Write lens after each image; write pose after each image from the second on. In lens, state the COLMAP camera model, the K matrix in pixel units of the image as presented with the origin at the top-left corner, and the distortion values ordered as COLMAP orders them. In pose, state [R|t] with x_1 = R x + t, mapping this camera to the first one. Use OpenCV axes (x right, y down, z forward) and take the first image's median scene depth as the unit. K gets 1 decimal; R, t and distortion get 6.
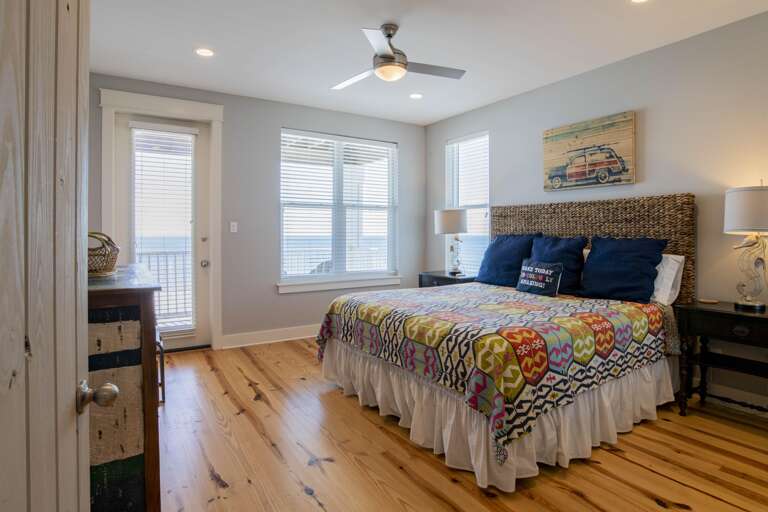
lens RADIAL K [[424.8, 0, 370.9], [0, 424.8, 230.6], [0, 0, 1]] dist [0.019597, 0.005298]
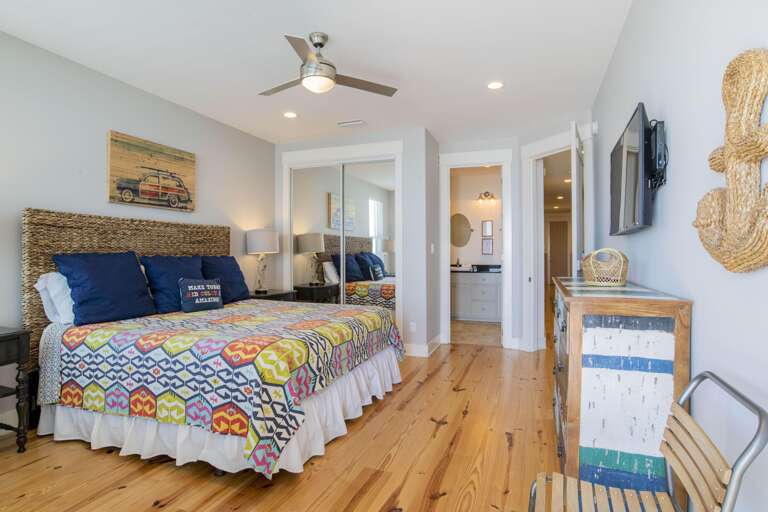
lens RADIAL K [[424.8, 0, 387.8], [0, 424.8, 255.6], [0, 0, 1]] dist [0.019597, 0.005298]
pose [[-0.636077, -0.005414, 0.771606, -0.670389], [-0.002291, 0.999984, 0.005128, 0.008350], [-0.771622, 0.001495, -0.636080, 1.265217]]
